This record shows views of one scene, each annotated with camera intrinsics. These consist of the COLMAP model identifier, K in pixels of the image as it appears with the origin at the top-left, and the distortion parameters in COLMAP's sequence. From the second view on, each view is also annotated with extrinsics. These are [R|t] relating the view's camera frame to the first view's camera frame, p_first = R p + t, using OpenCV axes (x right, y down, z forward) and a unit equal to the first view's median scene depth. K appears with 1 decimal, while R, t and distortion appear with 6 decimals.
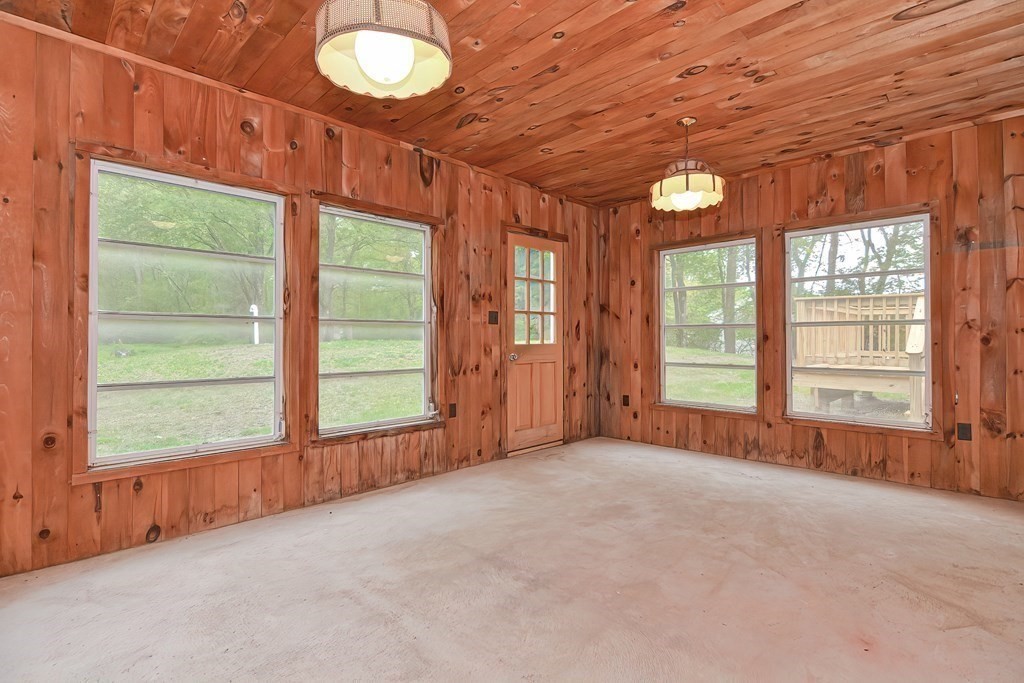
lens RADIAL K [[496.4, 0, 504.0], [0, 496.4, 332.3], [0, 0, 1]] dist [-0.000785, -0.007705]
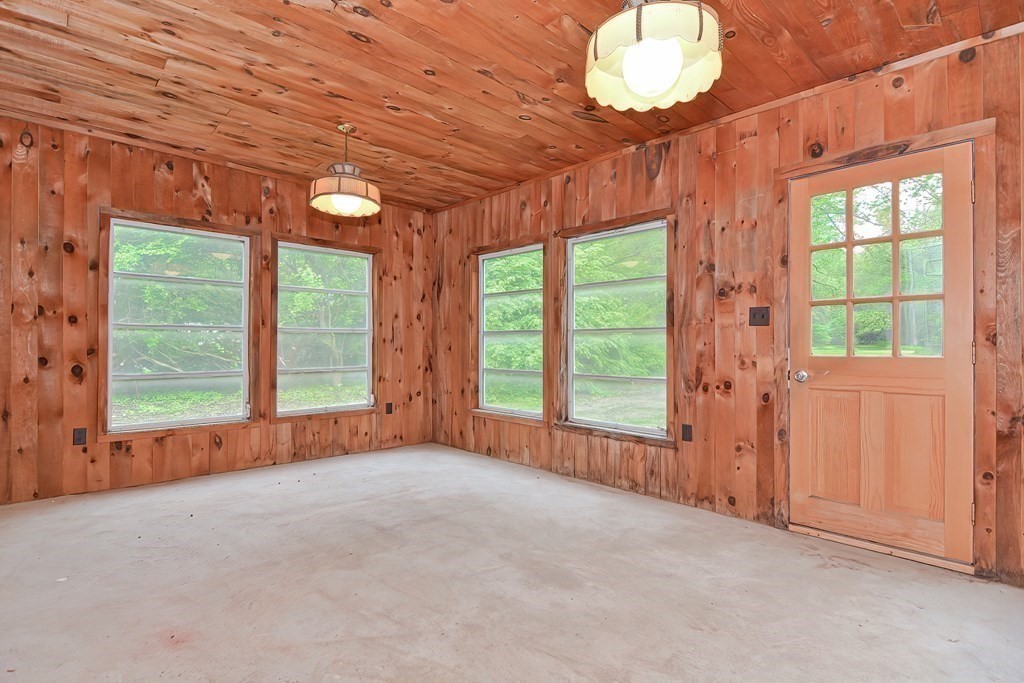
lens RADIAL K [[496.4, 0, 504.2], [0, 496.4, 346.1], [0, 0, 1]] dist [-0.000785, -0.007705]
pose [[-0.019601, 0.004317, -0.999799, 0.852445], [0.008035, 0.999959, 0.004160, 0.007842], [0.999776, -0.007952, -0.019635, 0.830373]]
